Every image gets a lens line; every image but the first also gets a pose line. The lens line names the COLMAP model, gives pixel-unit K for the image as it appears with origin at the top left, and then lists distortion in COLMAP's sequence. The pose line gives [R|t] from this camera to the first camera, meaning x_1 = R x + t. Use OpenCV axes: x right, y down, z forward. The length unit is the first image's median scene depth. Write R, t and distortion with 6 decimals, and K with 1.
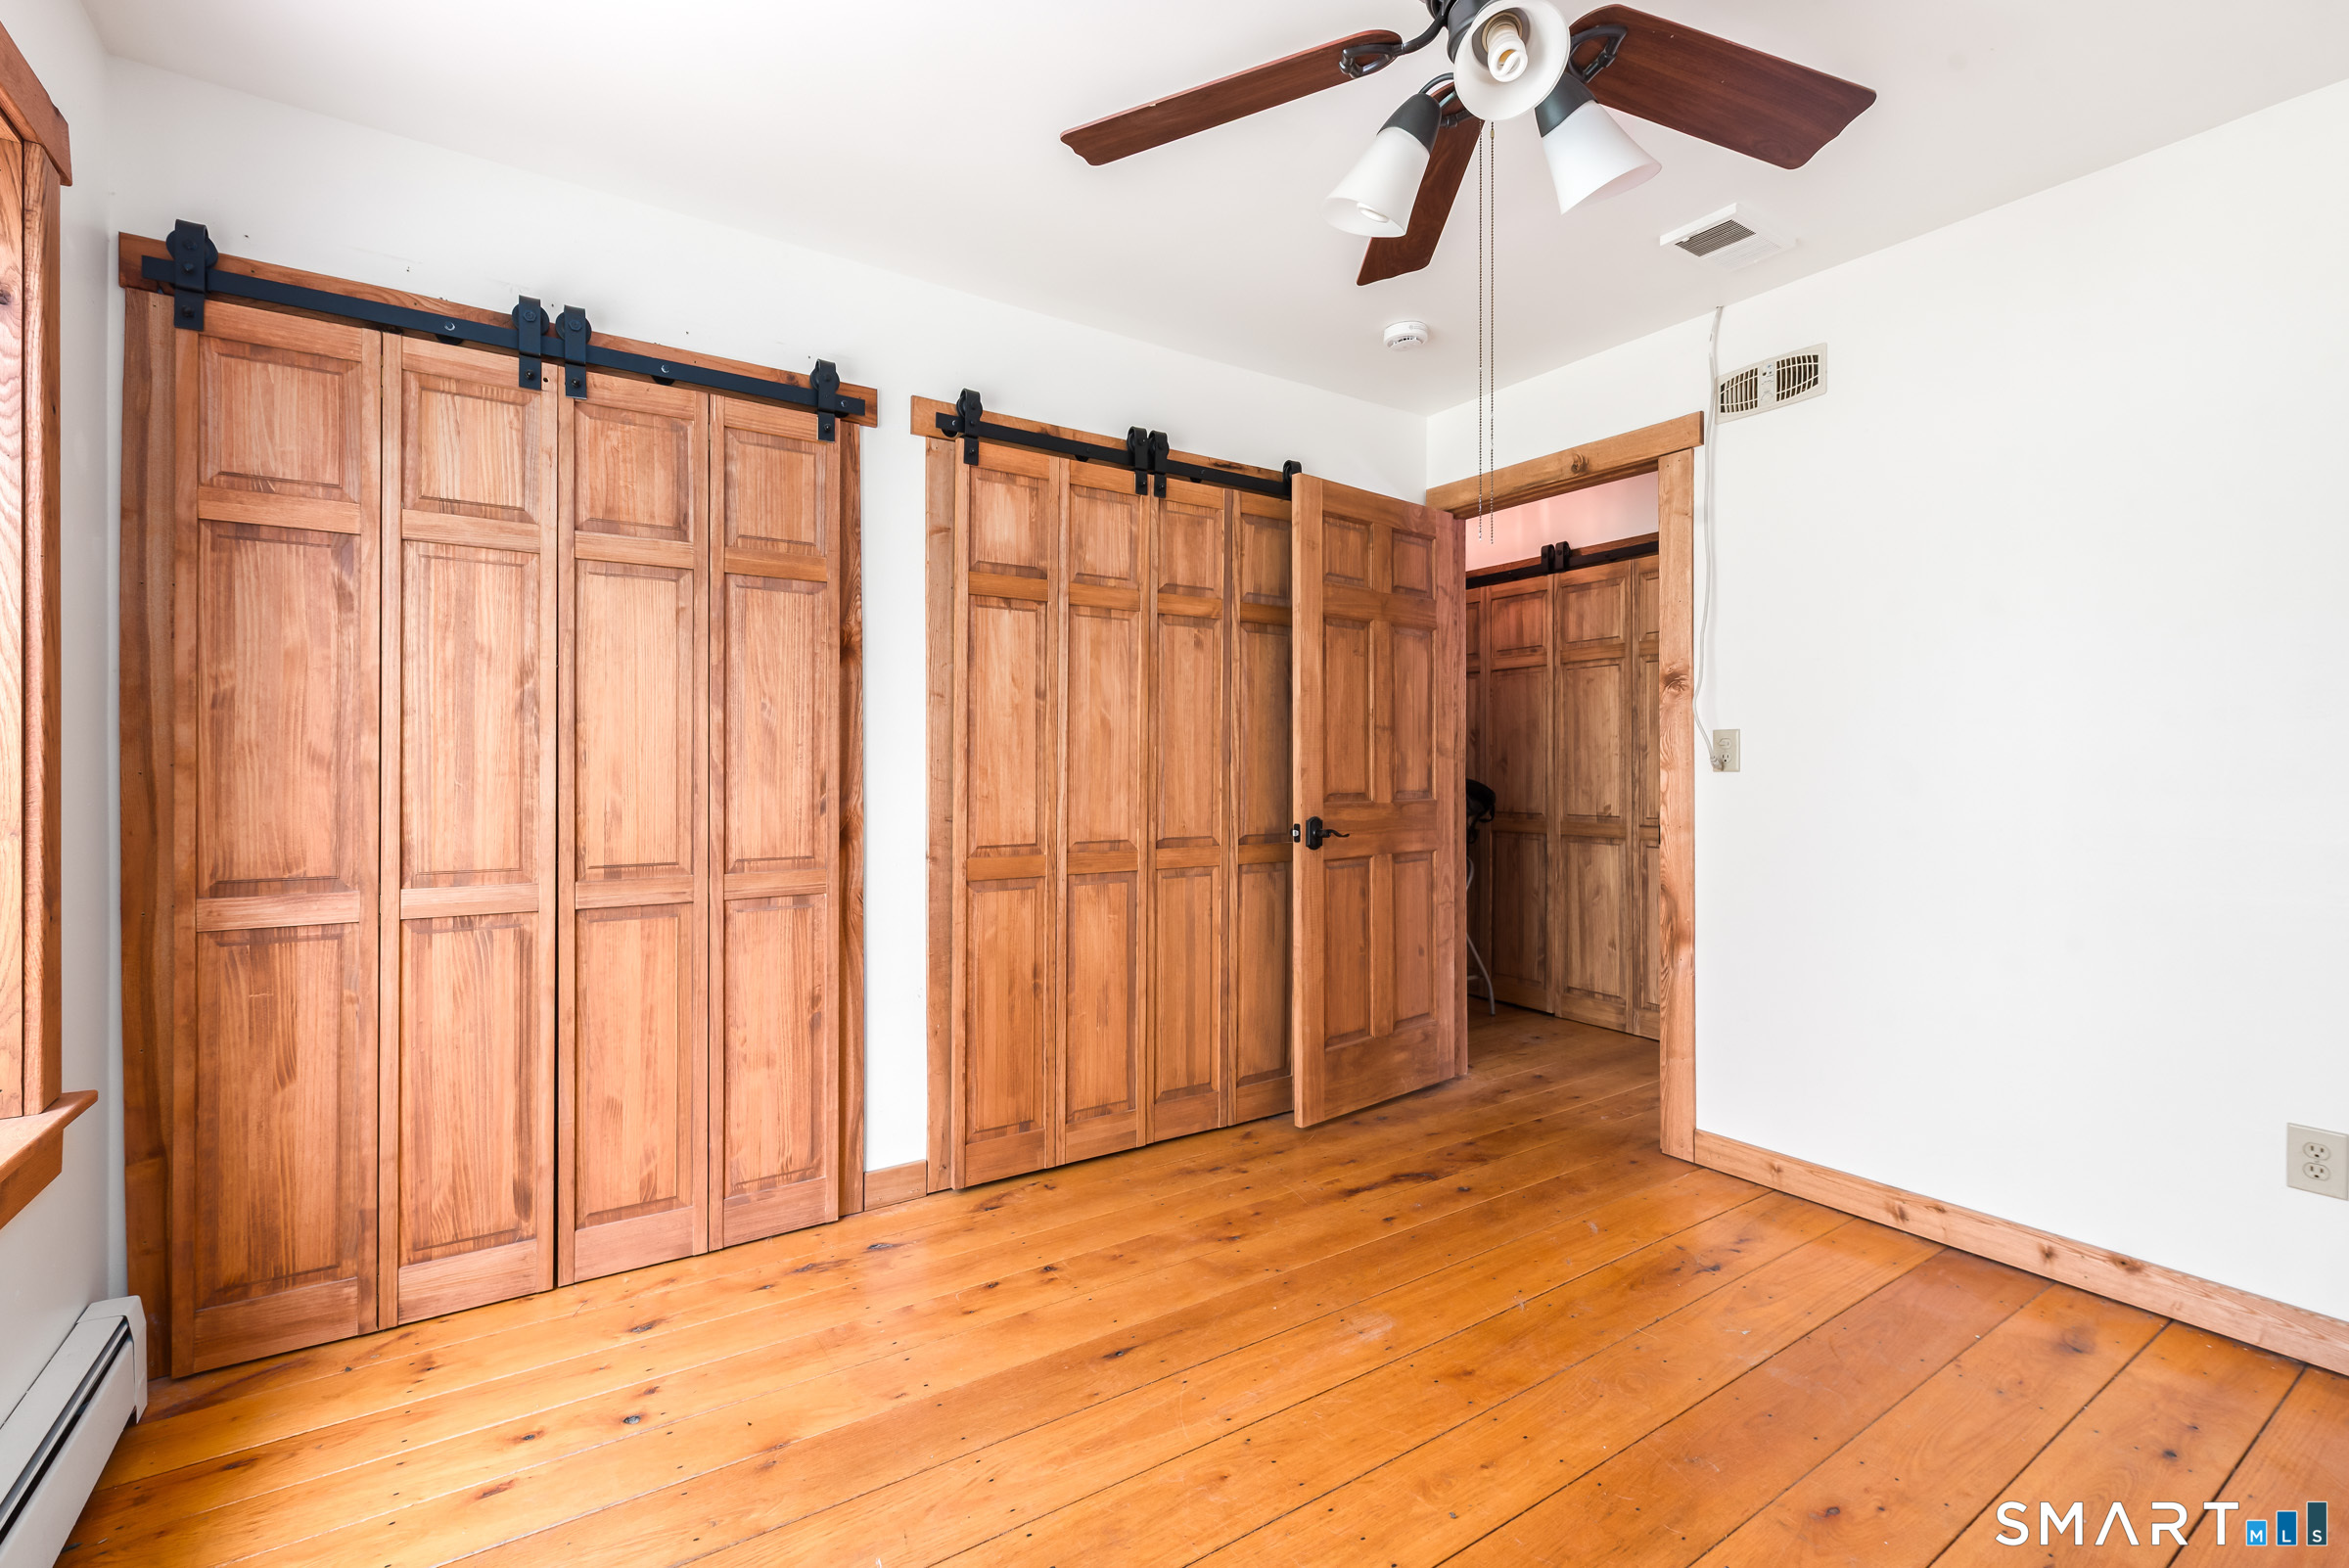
lens RADIAL K [[1012.4, 0, 1187.3], [0, 1012.4, 773.3], [0, 0, 1]] dist [0.002178, 0.000543]
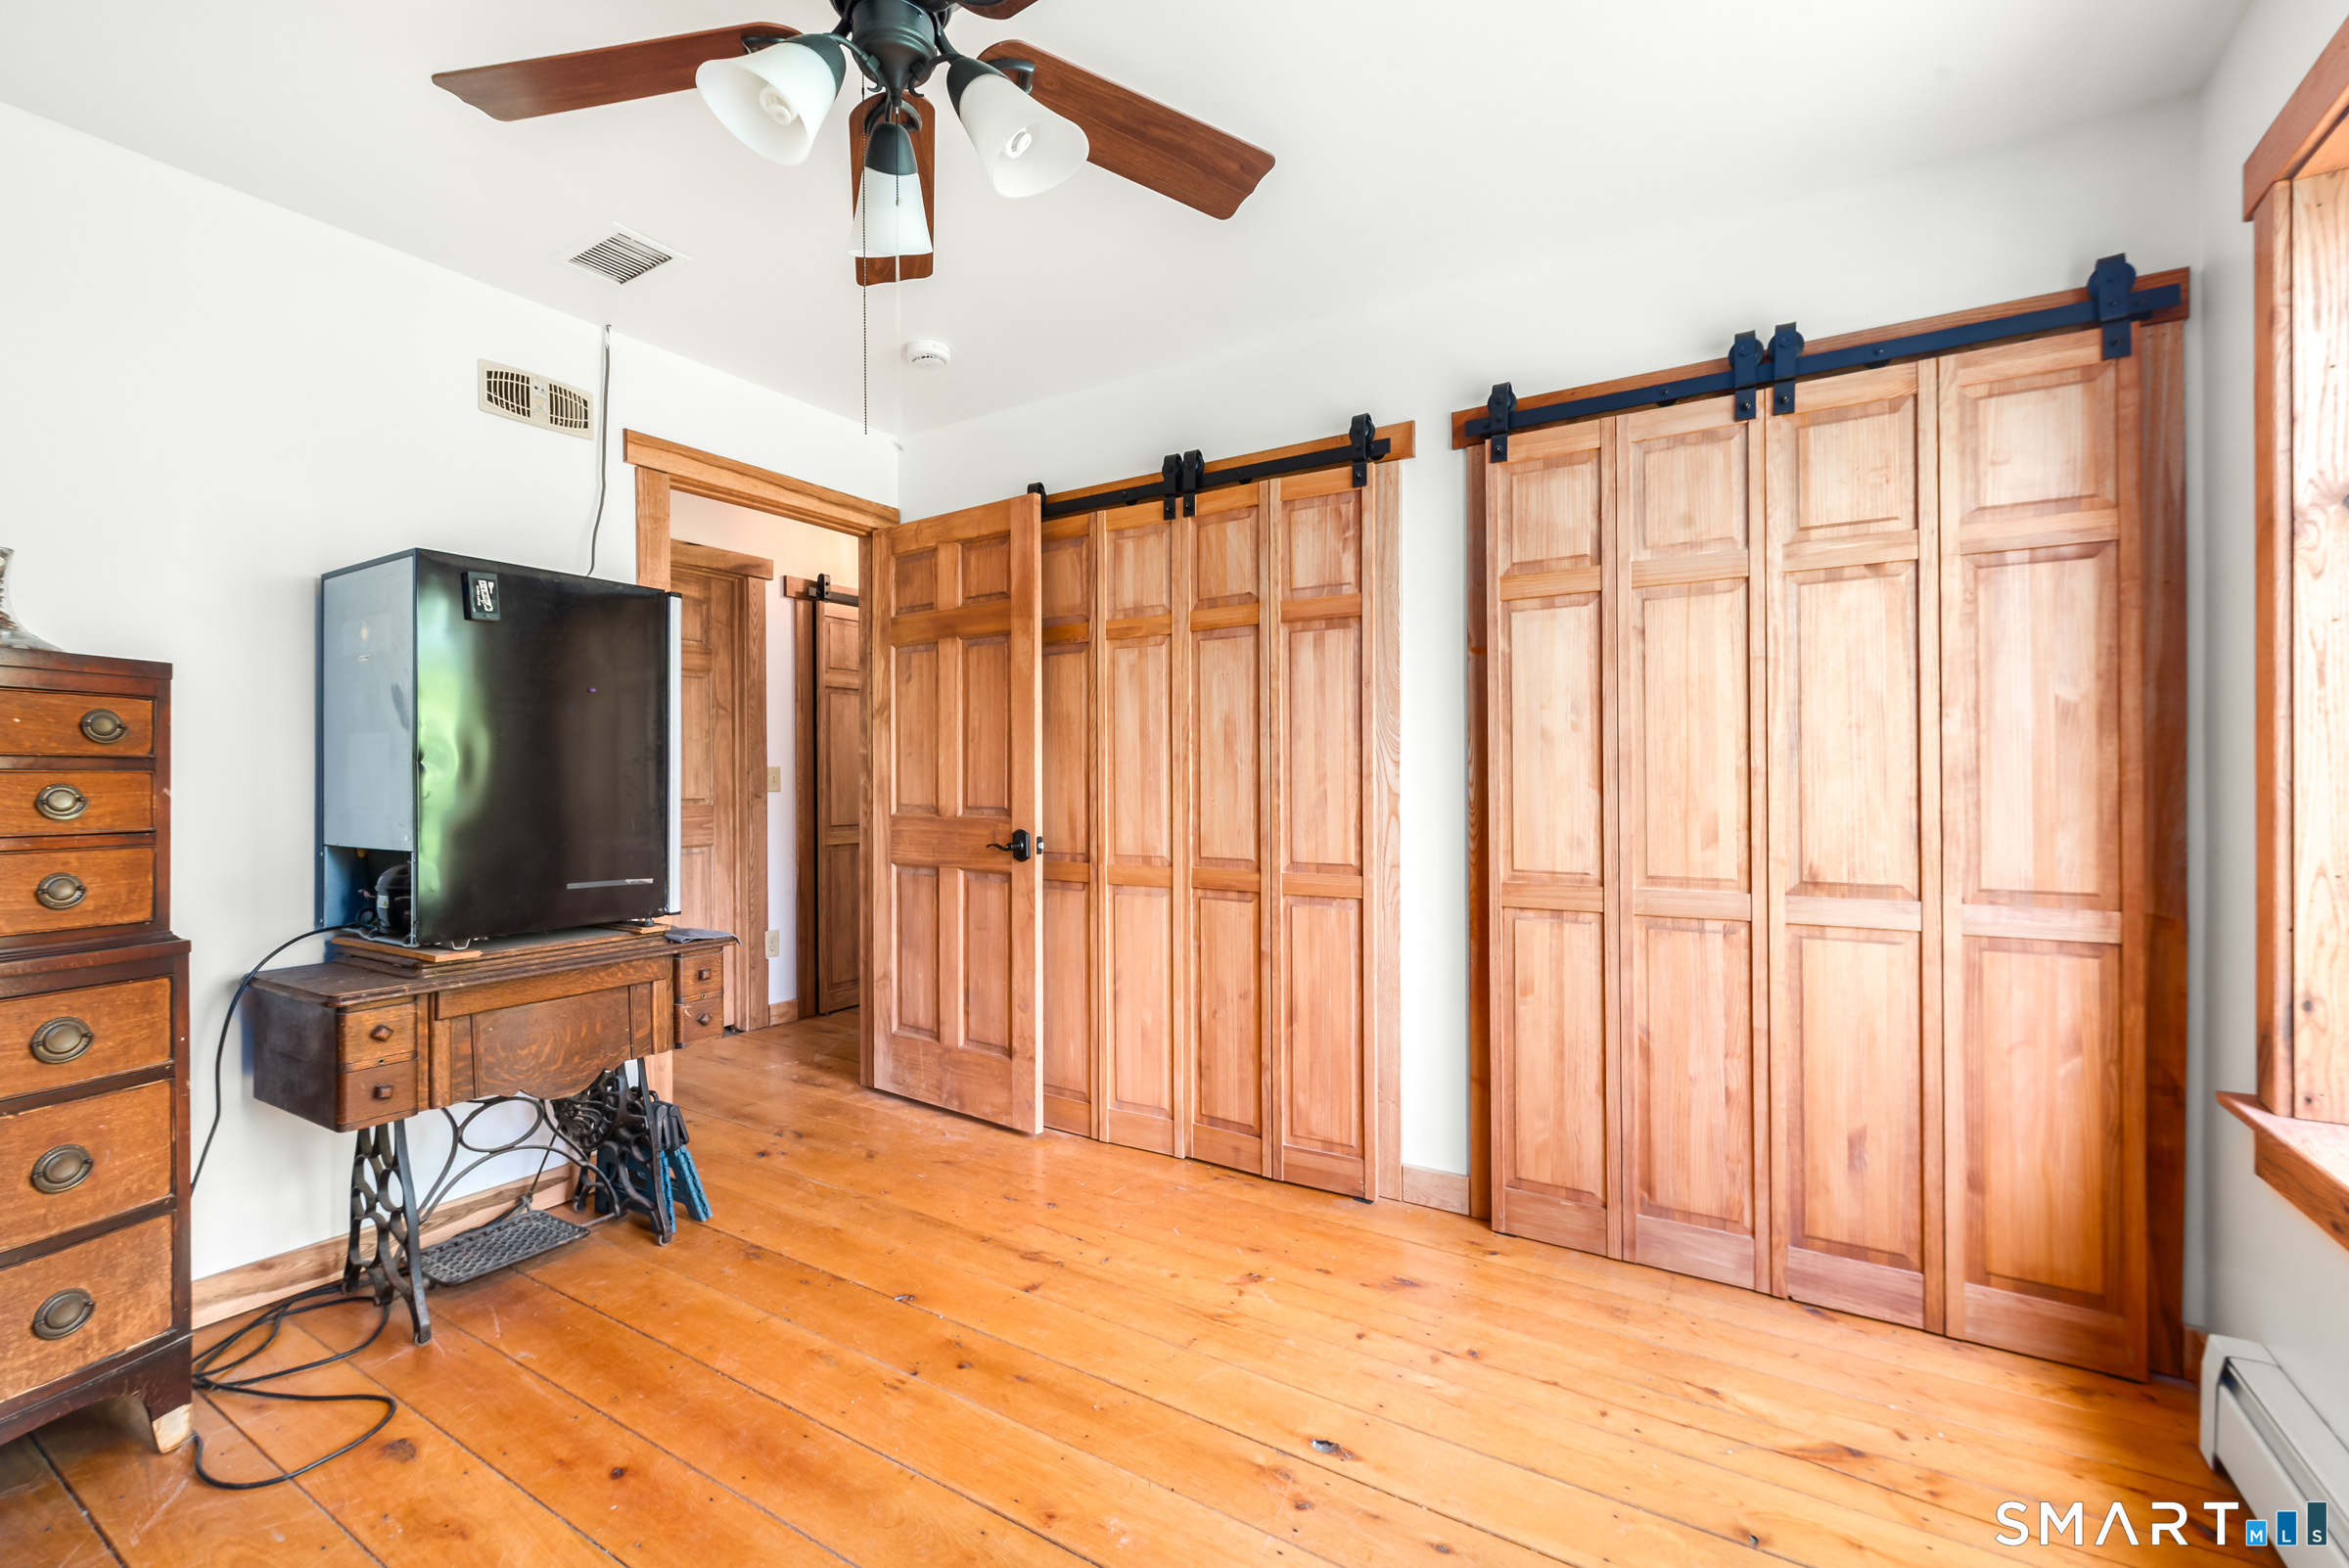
lens RADIAL K [[1012.4, 0, 1187.3], [0, 1012.4, 773.3], [0, 0, 1]] dist [0.002178, 0.000543]
pose [[0.406333, -0.011192, -0.913657, 0.148119], [-0.000351, 0.999923, -0.012404, -0.001390], [0.913725, 0.005361, 0.406298, 0.101272]]
